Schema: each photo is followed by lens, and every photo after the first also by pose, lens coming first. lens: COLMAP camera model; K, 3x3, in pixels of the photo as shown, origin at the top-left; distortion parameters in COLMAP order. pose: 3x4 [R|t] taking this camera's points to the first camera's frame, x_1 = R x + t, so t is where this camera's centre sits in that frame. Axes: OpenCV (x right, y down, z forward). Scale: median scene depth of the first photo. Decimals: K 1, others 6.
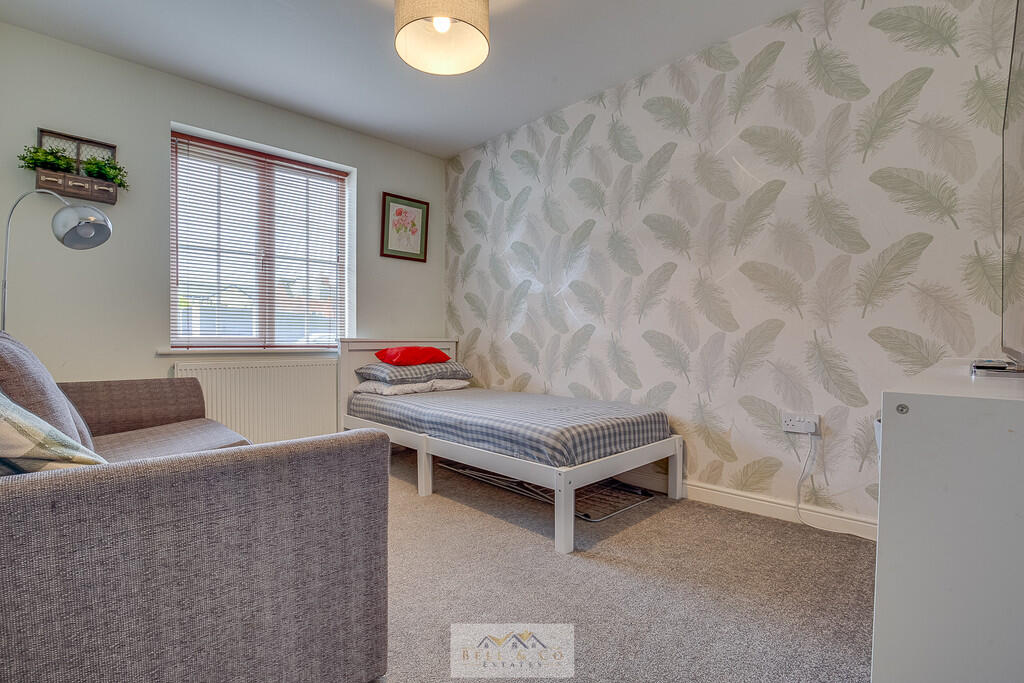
lens RADIAL K [[486.5, 0, 516.8], [0, 486.5, 355.0], [0, 0, 1]] dist [-0.032129, 0.000415]
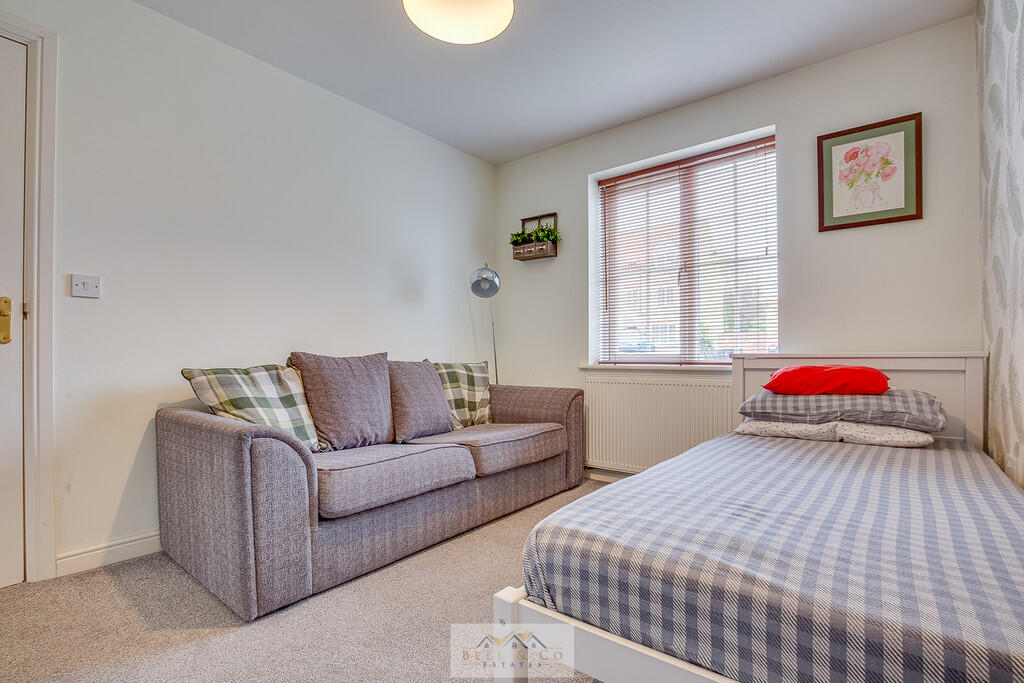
lens RADIAL K [[486.5, 0, 516.8], [0, 486.5, 355.0], [0, 0, 1]] dist [-0.032129, 0.000415]
pose [[0.096946, -0.009296, -0.995246, 0.367087], [-0.025296, 0.999610, -0.011801, -0.013403], [0.994968, 0.026320, 0.096673, 0.552090]]
